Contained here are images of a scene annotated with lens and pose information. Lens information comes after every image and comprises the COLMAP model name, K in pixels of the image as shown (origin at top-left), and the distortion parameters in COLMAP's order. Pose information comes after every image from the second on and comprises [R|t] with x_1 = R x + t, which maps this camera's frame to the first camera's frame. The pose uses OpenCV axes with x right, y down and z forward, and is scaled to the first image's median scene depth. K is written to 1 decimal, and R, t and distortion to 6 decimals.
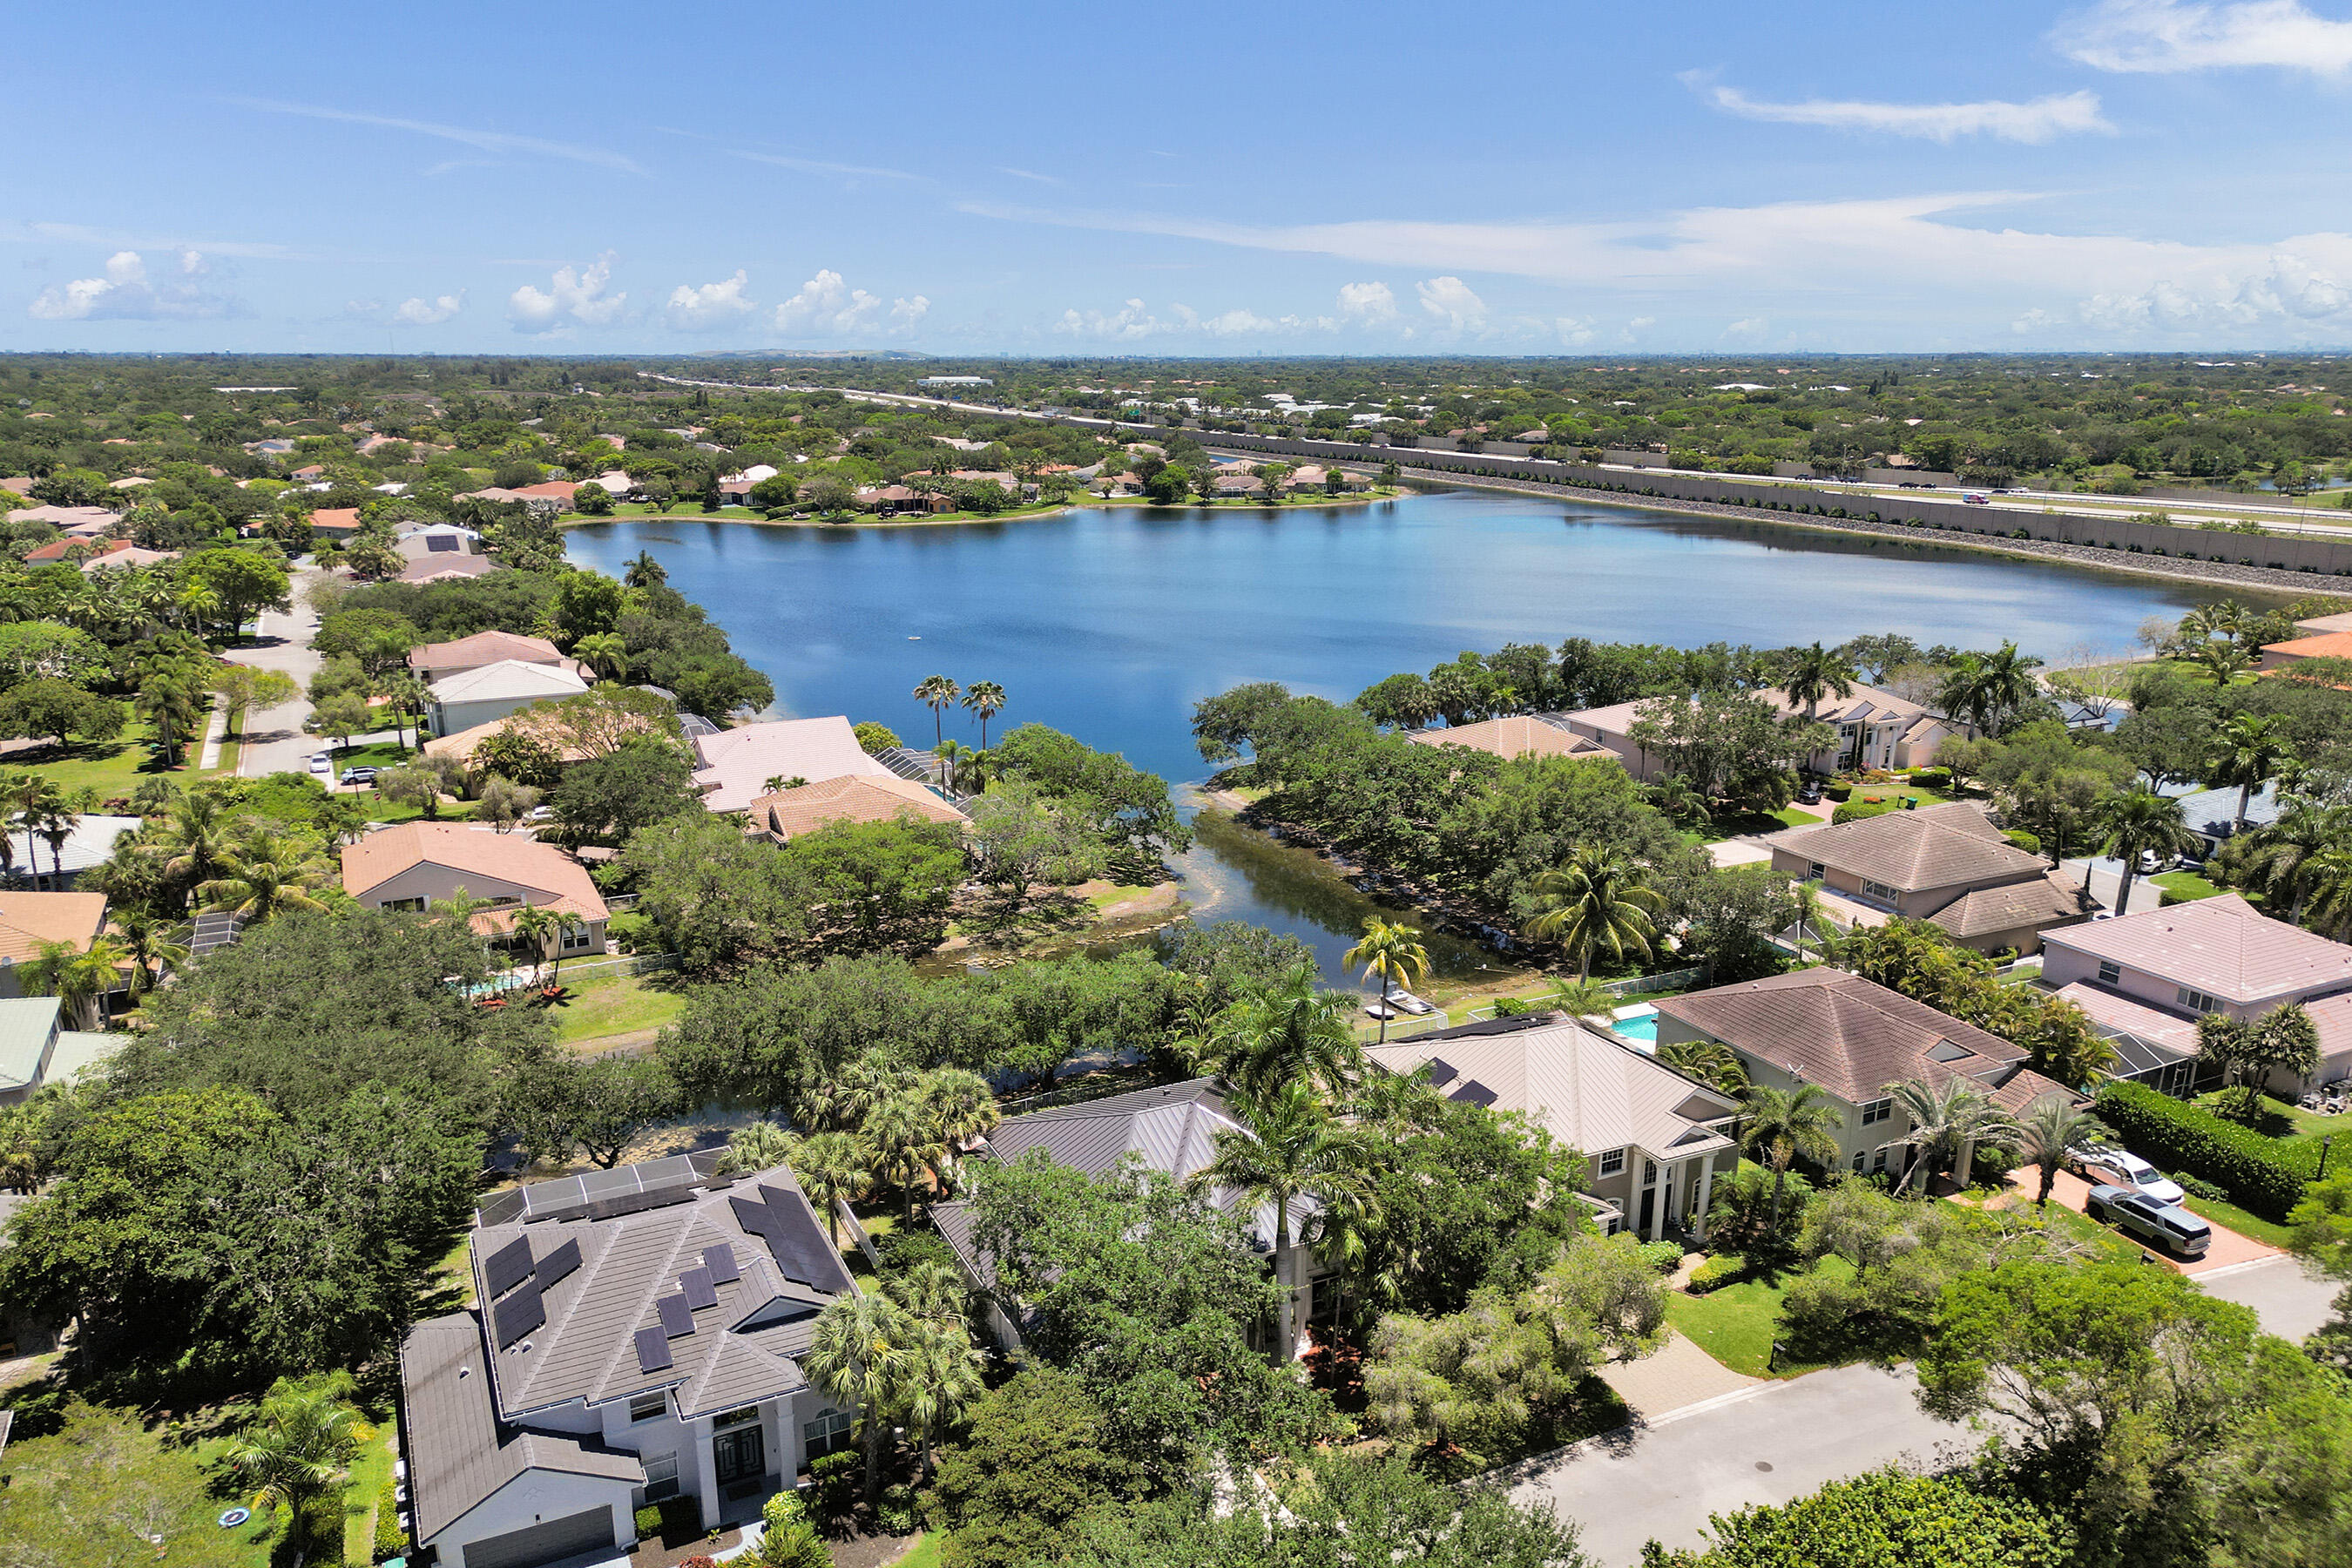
lens RADIAL K [[1687.5, 0, 1169.4], [0, 1687.5, 874.8], [0, 0, 1]] dist [0.075508, -0.080740]
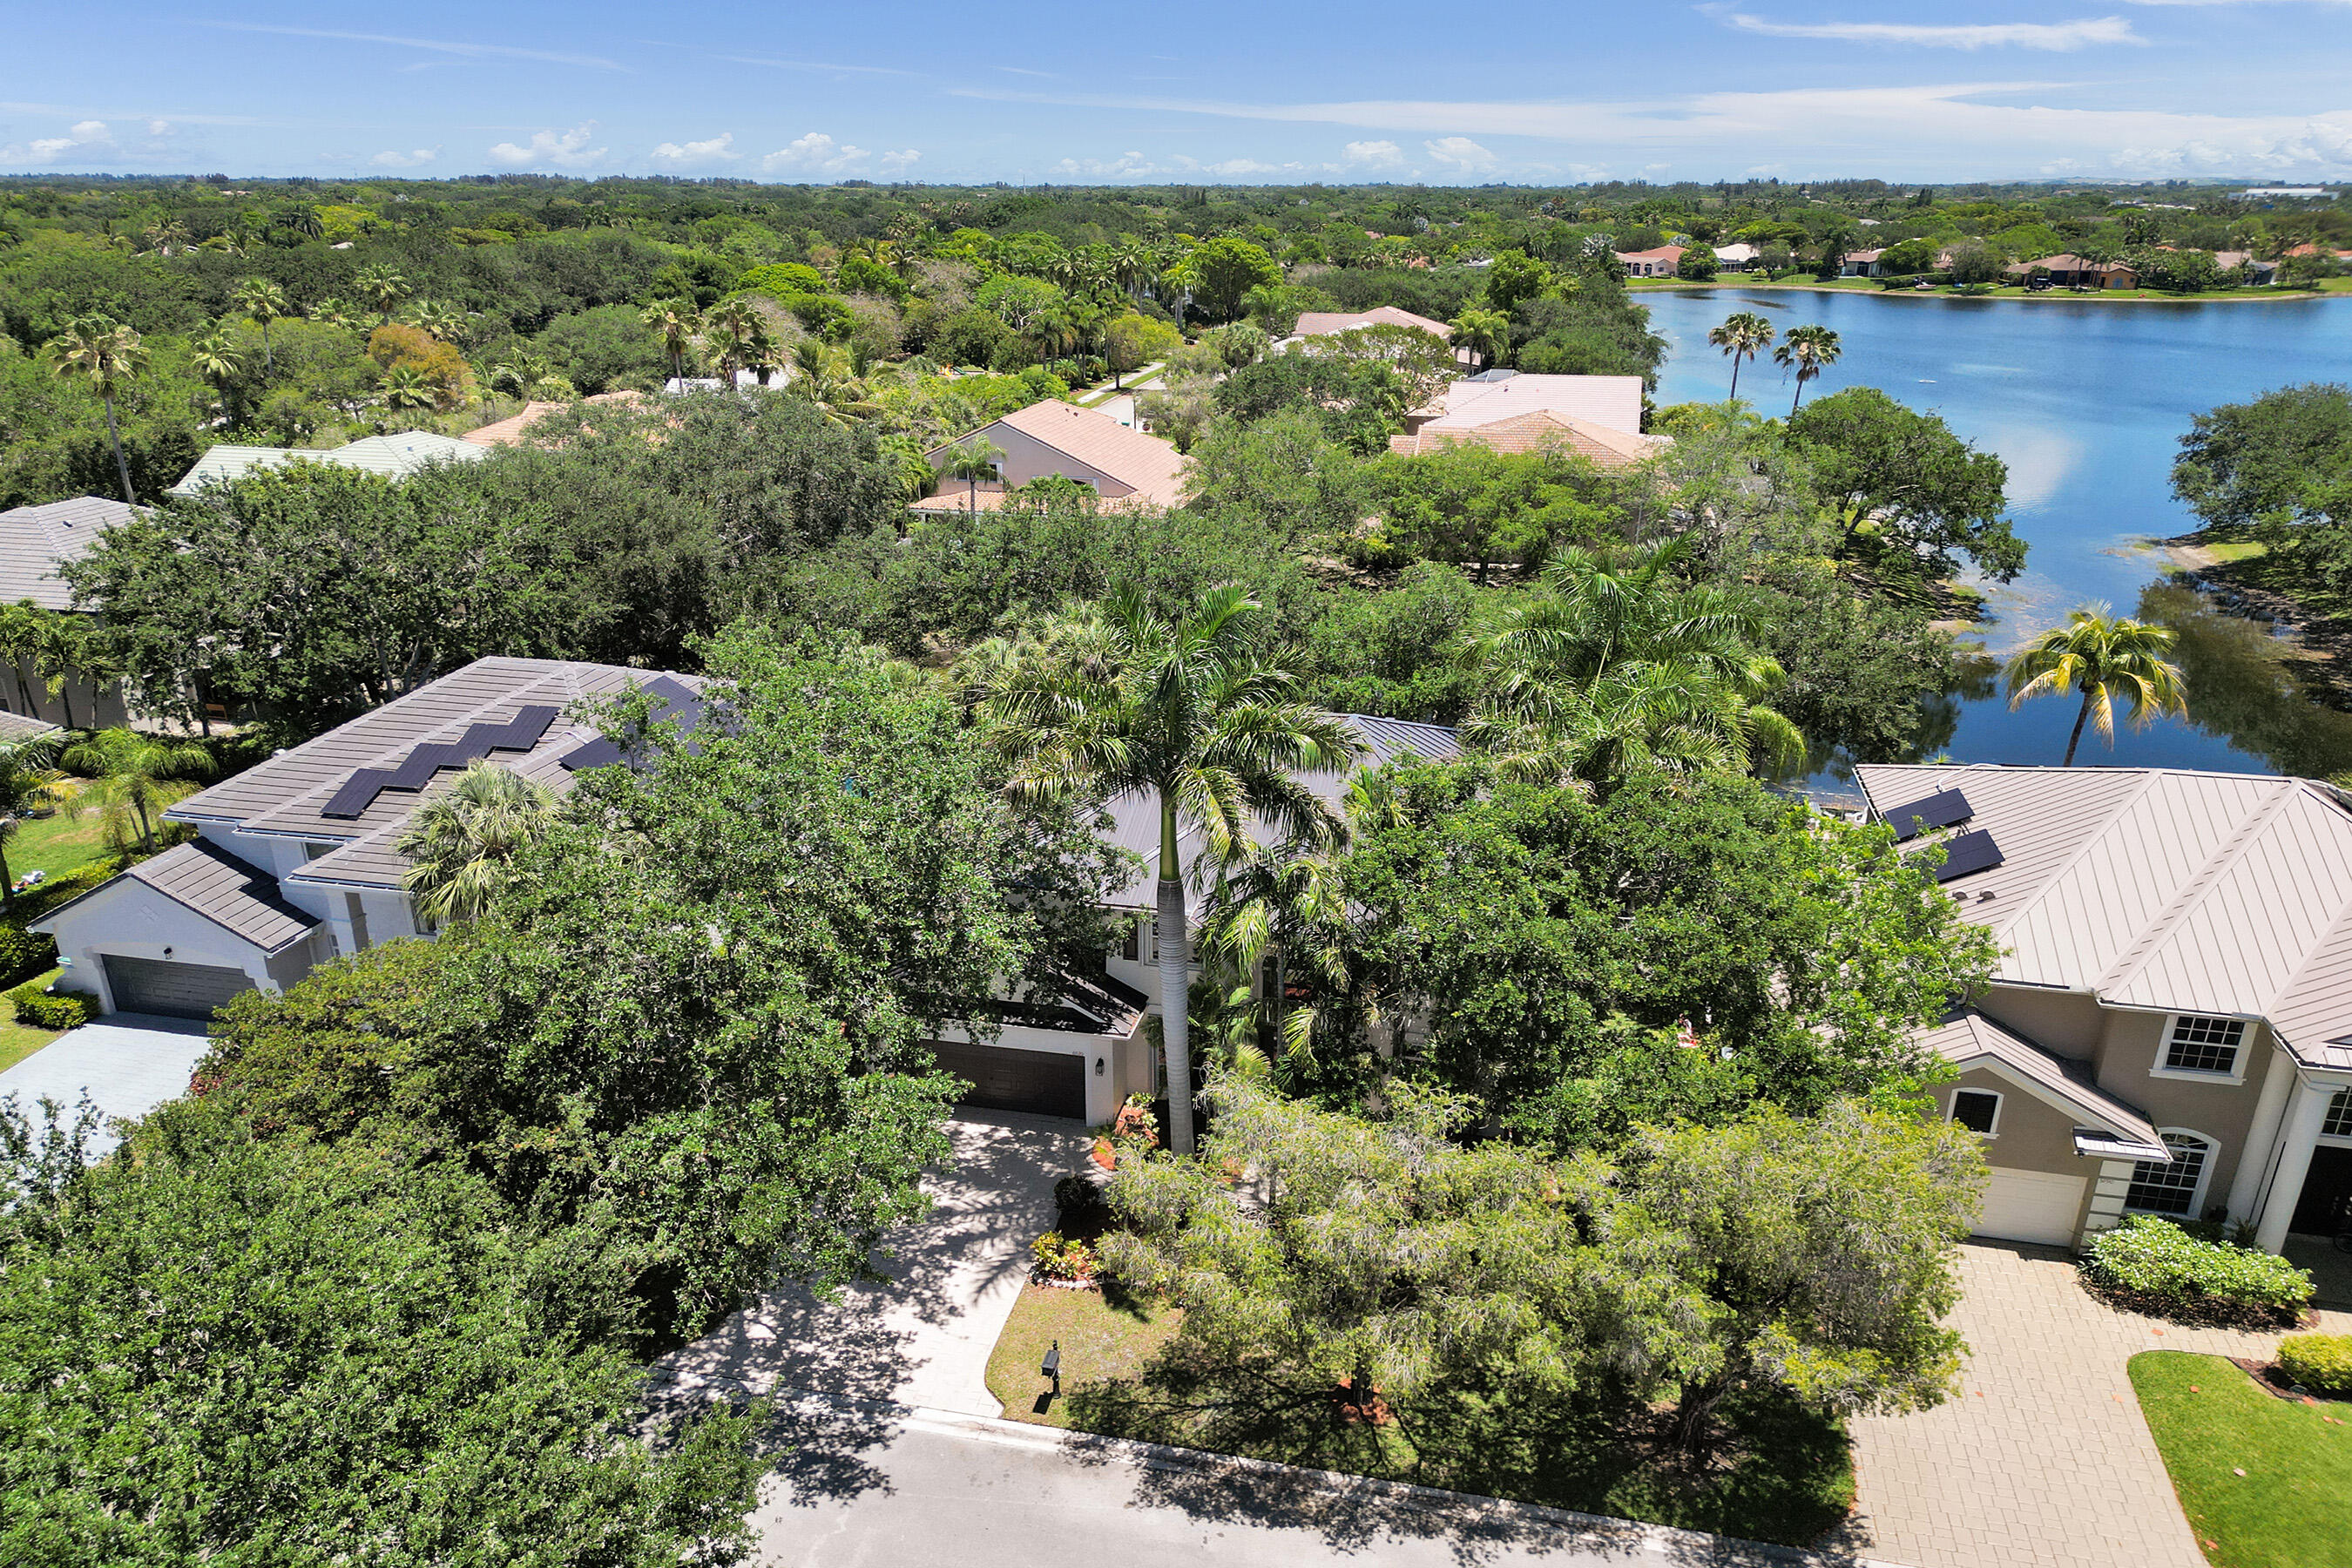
lens RADIAL K [[1682.8, 0, 1173.6], [0, 1682.8, 907.1], [0, 0, 1]] dist [0.074065, -0.078747]
pose [[0.779704, 0.248518, -0.574718, 0.173572], [-0.189747, 0.968482, 0.161364, 0.065782], [0.596706, -0.016765, 0.802285, 0.285912]]
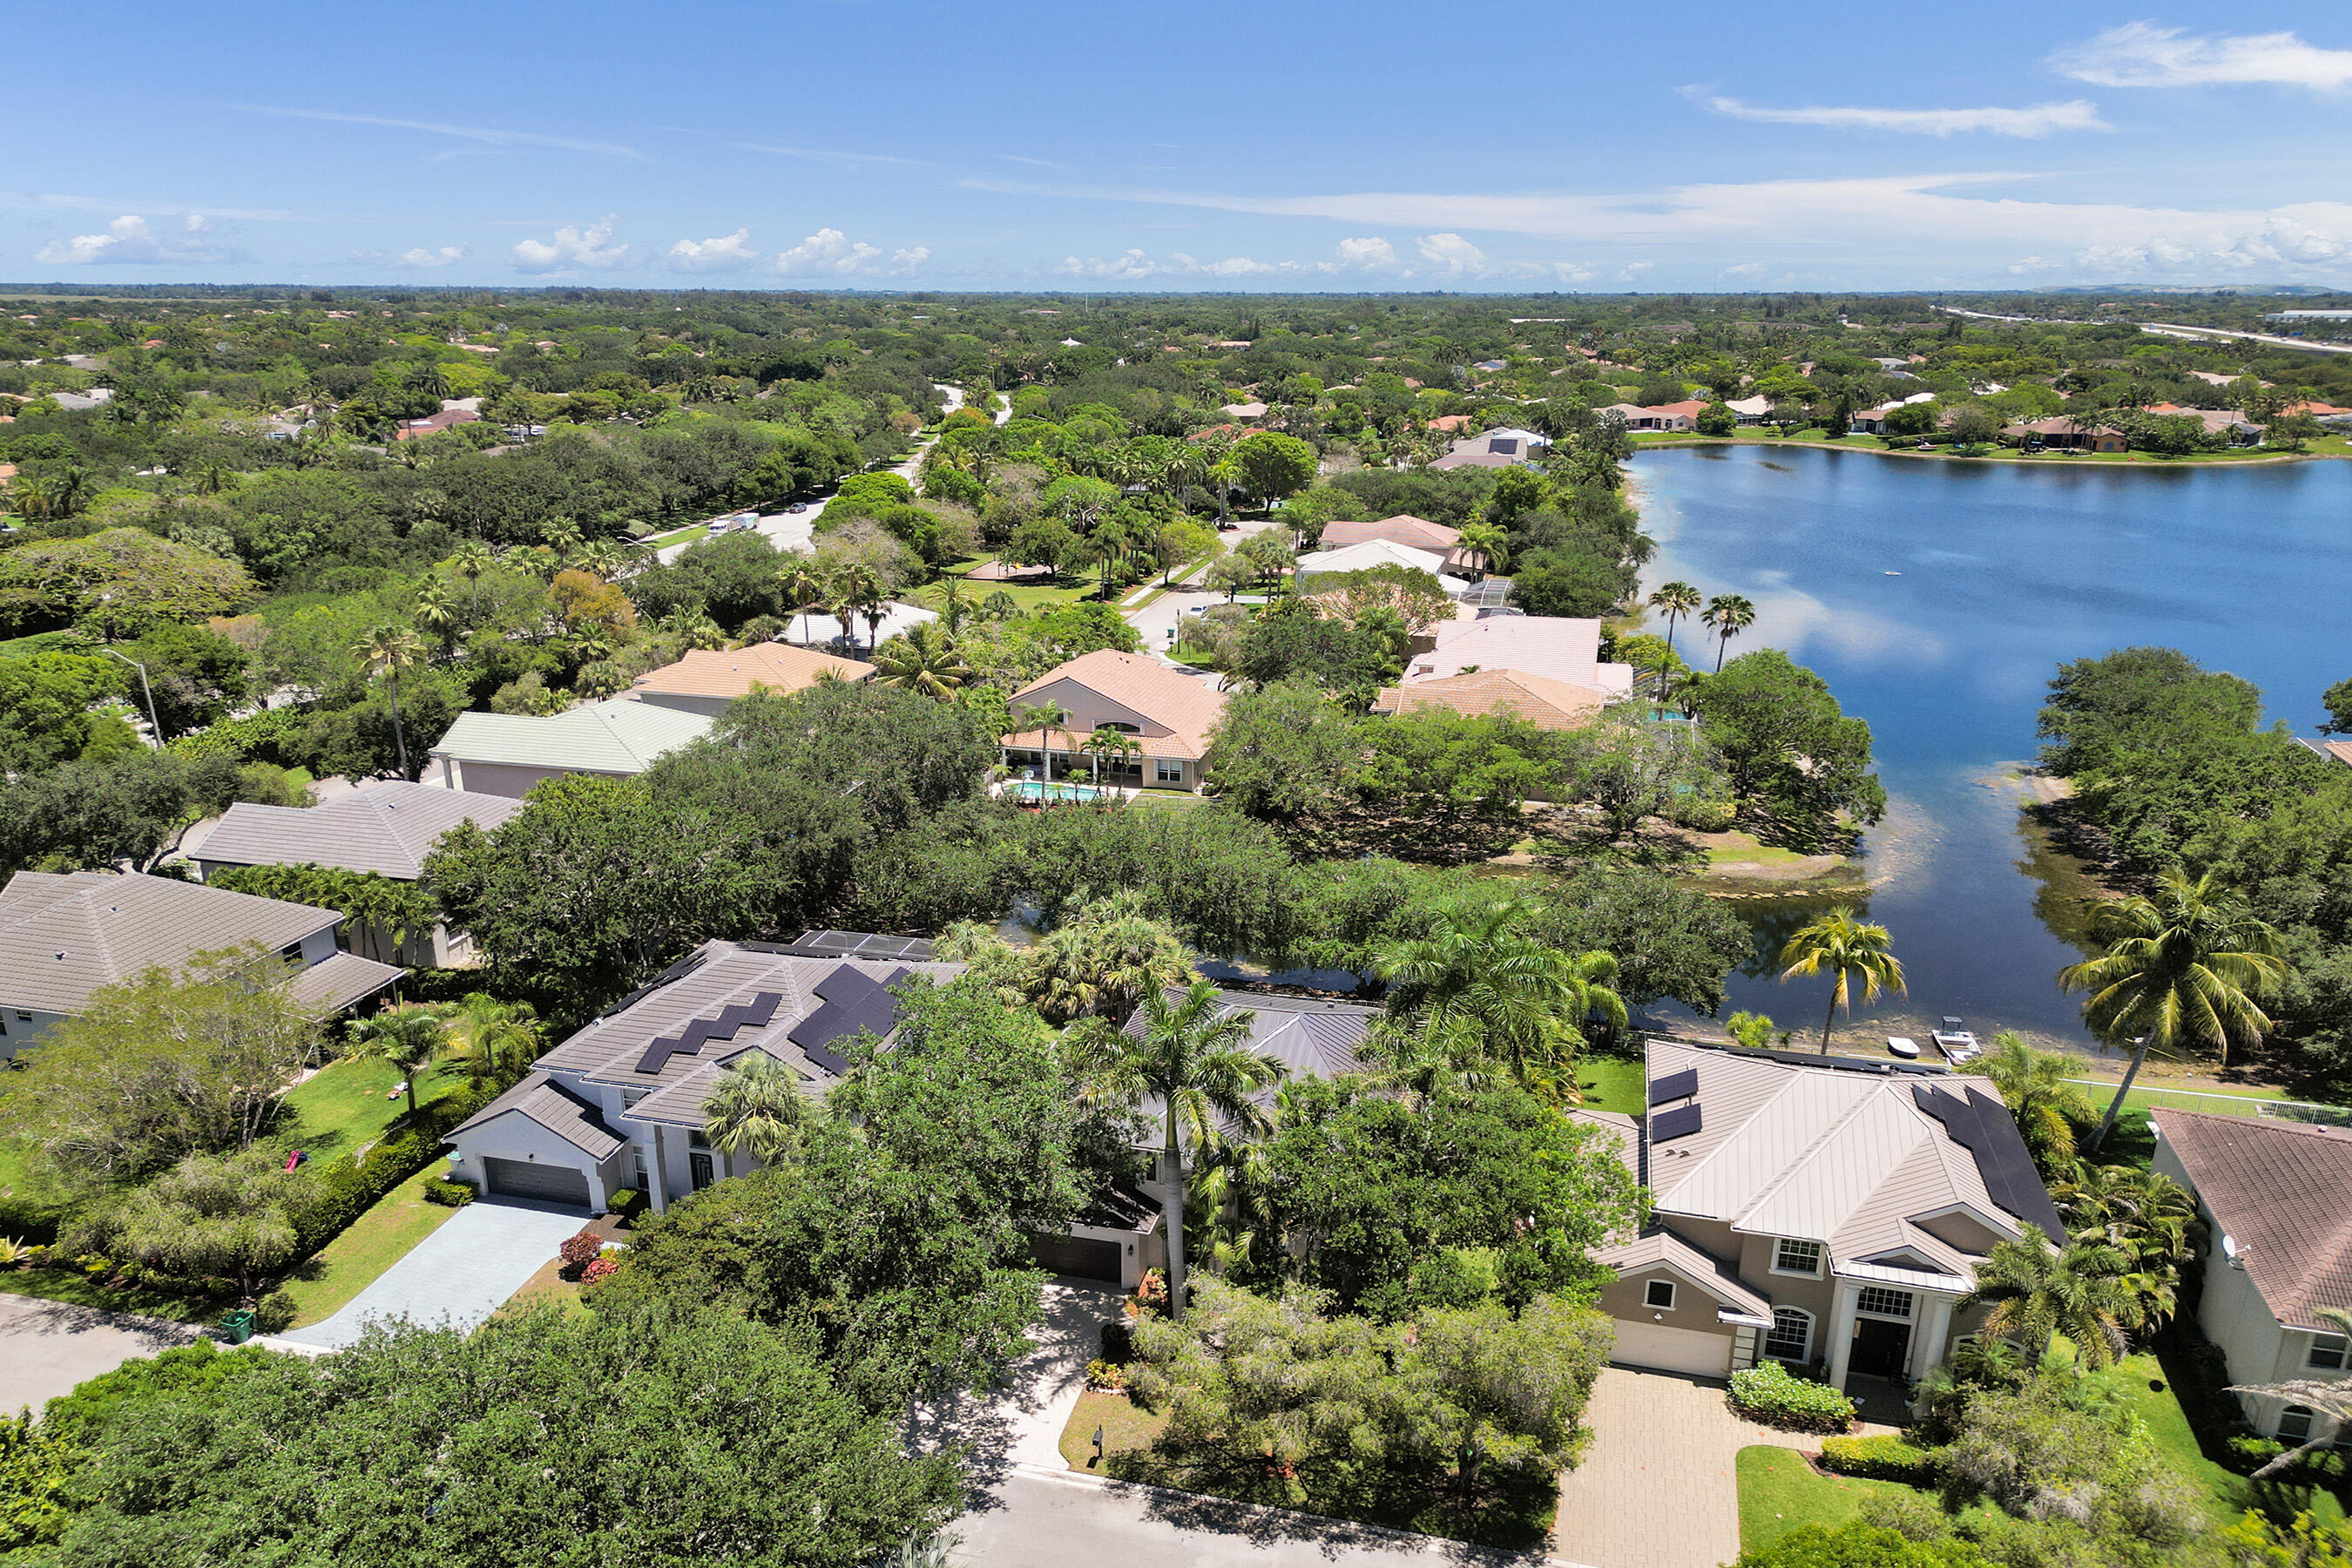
lens RADIAL K [[1701.3, 0, 1171.2], [0, 1701.3, 862.0], [0, 0, 1]] dist [0.059112, -0.051101]
pose [[0.758389, 0.211335, -0.616590, 0.274666], [-0.196819, 0.976070, 0.092463, -0.005445], [0.621376, 0.051234, 0.781836, 0.150995]]
